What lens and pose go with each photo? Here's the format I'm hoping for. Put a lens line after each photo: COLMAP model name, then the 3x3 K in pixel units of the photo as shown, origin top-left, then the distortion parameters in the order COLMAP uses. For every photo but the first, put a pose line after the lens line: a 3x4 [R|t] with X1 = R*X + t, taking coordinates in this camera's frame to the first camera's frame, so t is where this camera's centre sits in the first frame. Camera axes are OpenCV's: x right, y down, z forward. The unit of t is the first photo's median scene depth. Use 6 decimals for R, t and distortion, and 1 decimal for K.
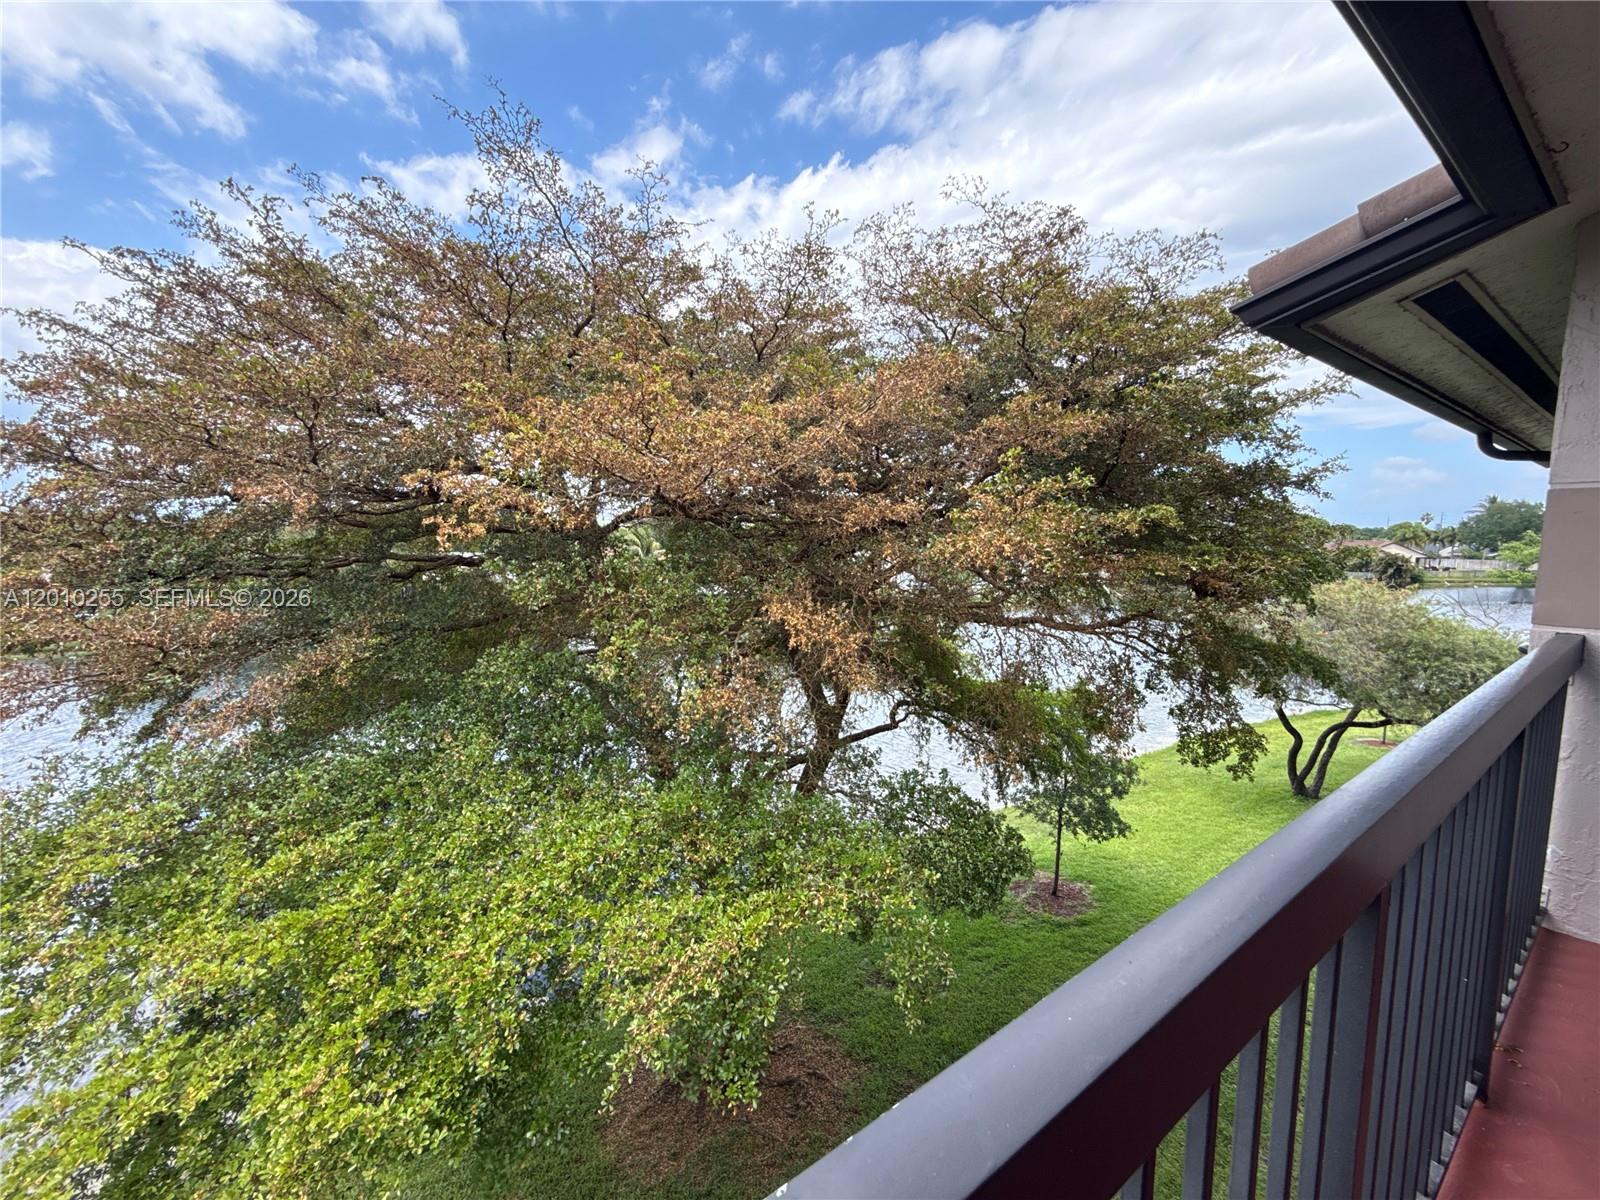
lens RADIAL K [[632.9, 0, 799.8], [0, 632.9, 596.6], [0, 0, 1]] dist [-0.002122, 0.000018]
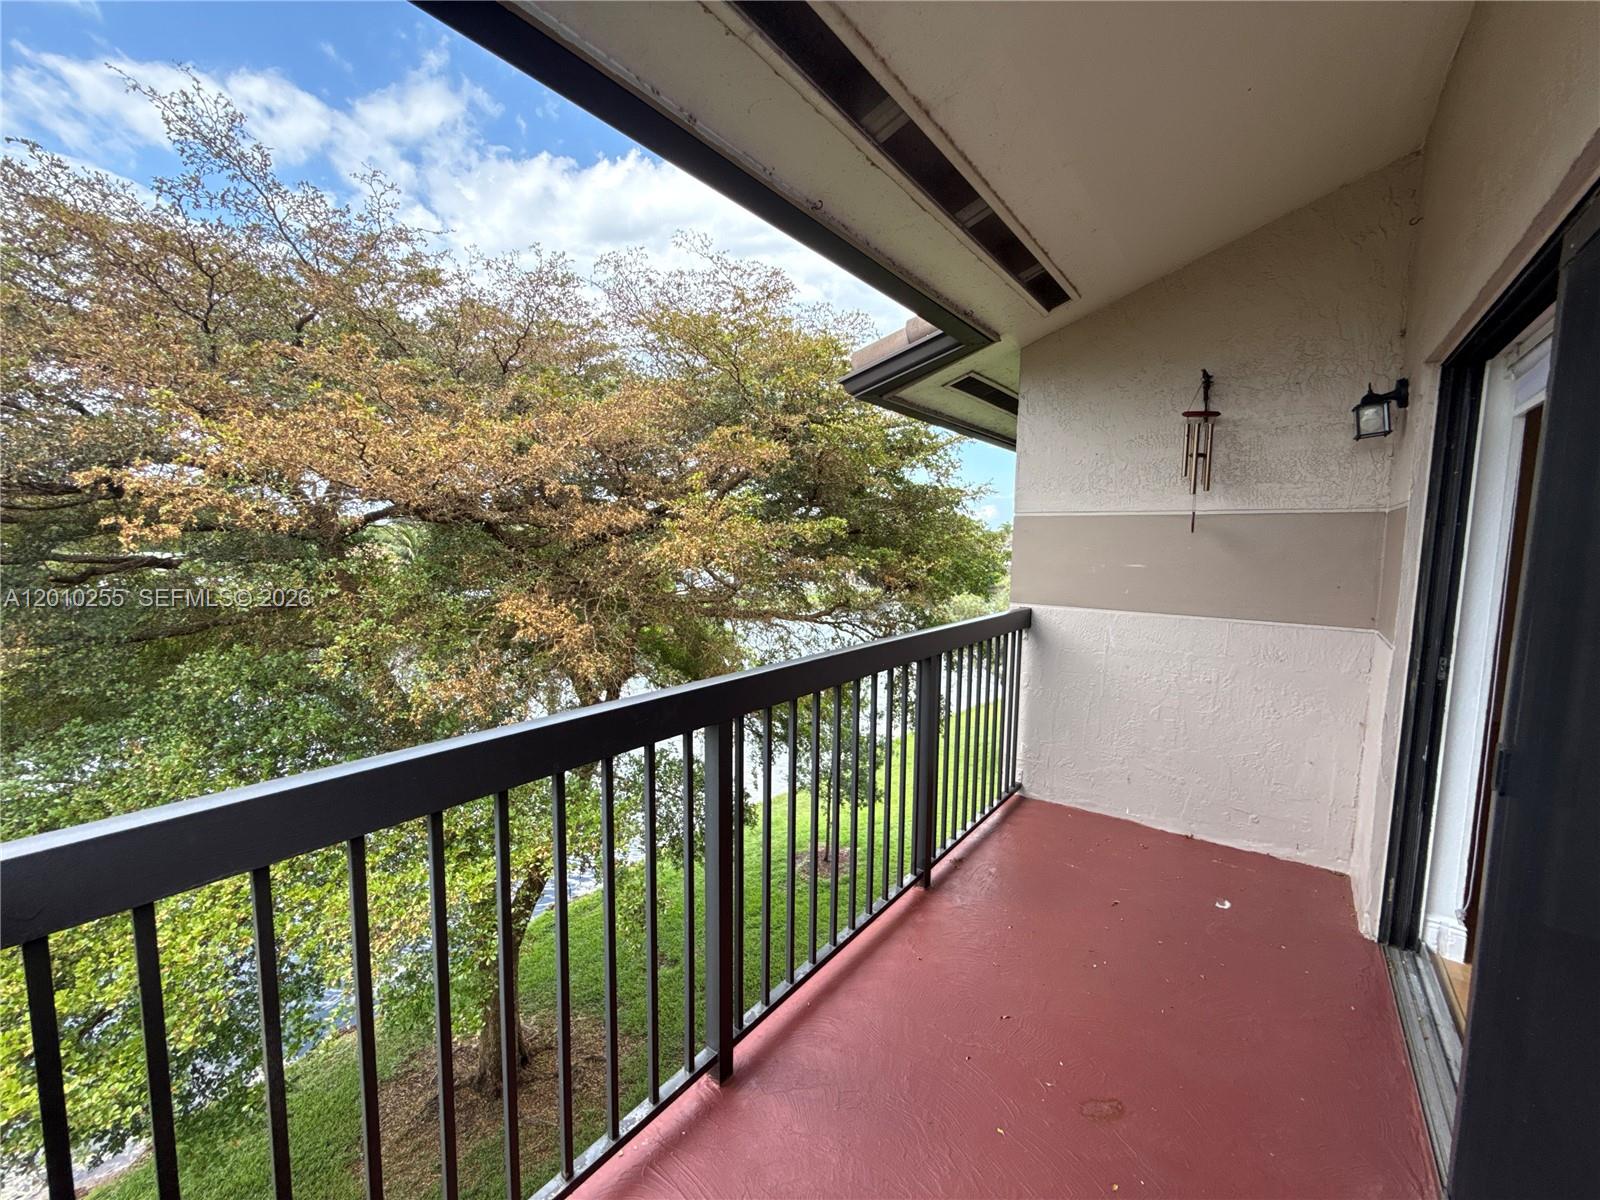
lens RADIAL K [[632.9, 0, 799.4], [0, 632.9, 599.0], [0, 0, 1]] dist [-0.002122, 0.000018]
pose [[0.955328, -0.016706, 0.295075, 0.101623], [0.016666, 0.999858, 0.002649, 0.011267], [-0.295078, 0.002387, 0.955470, -0.174114]]
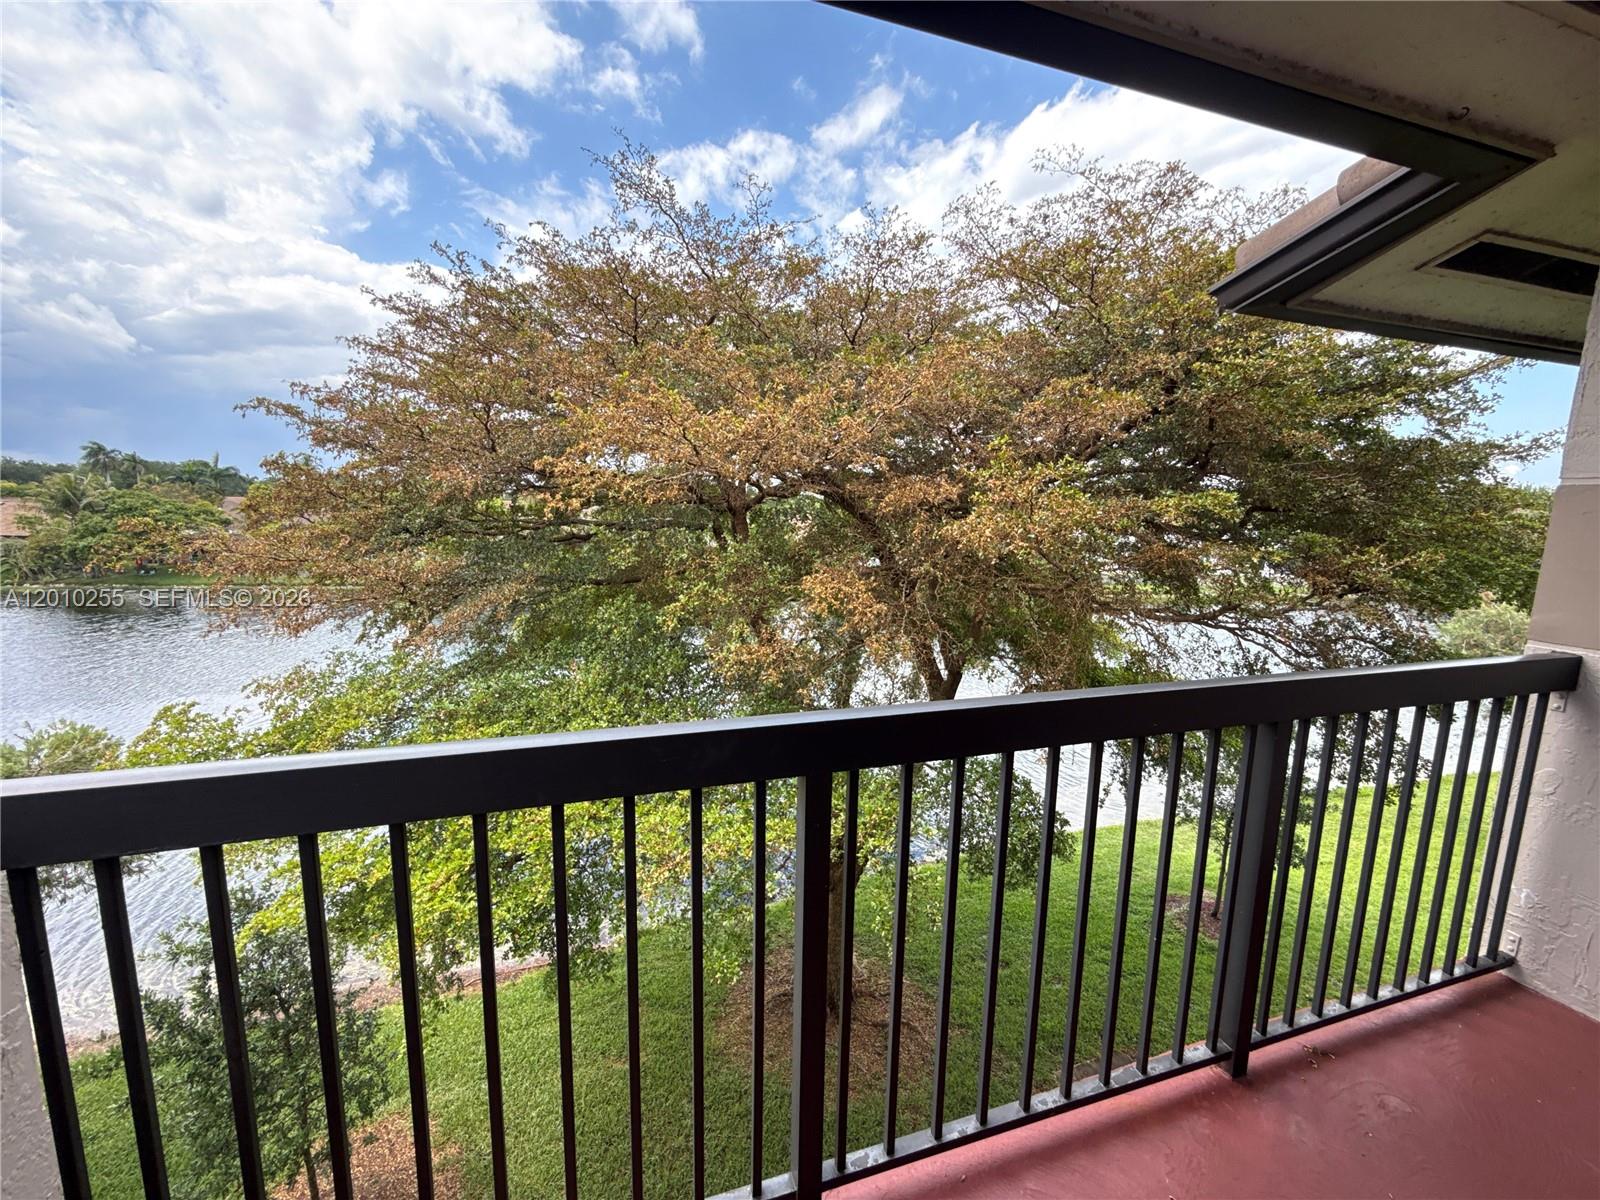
lens RADIAL K [[632.9, 0, 799.5], [0, 632.9, 601.3], [0, 0, 1]] dist [-0.002122, 0.000018]
pose [[0.953268, 0.065608, -0.294915, 0.225581], [-0.050427, 0.996995, 0.058799, -0.006183], [0.297886, -0.041179, 0.953713, -0.071183]]
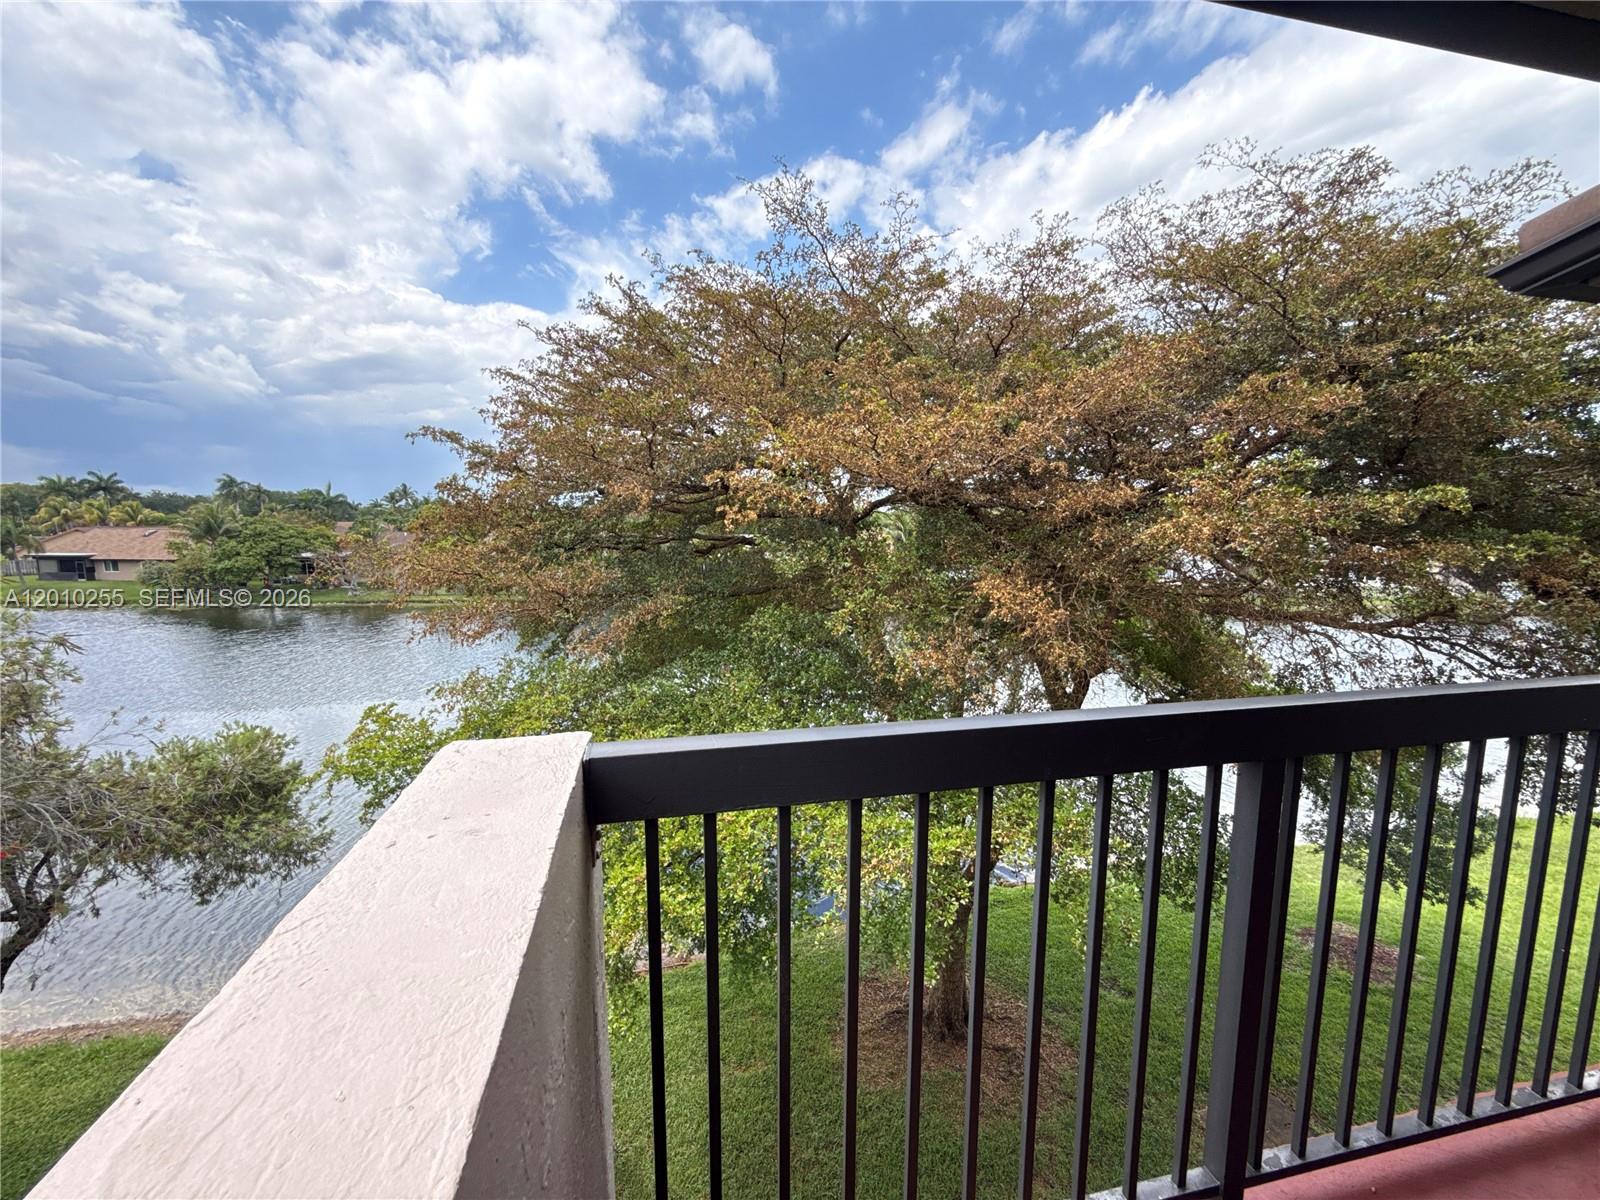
lens RADIAL K [[632.9, 0, 801.7], [0, 632.9, 596.9], [0, 0, 1]] dist [-0.002122, 0.000018]
pose [[0.917837, 0.050527, -0.393728, 0.087367], [-0.041185, 0.998634, 0.032145, 0.013974], [0.394814, -0.013288, 0.918665, -0.135590]]
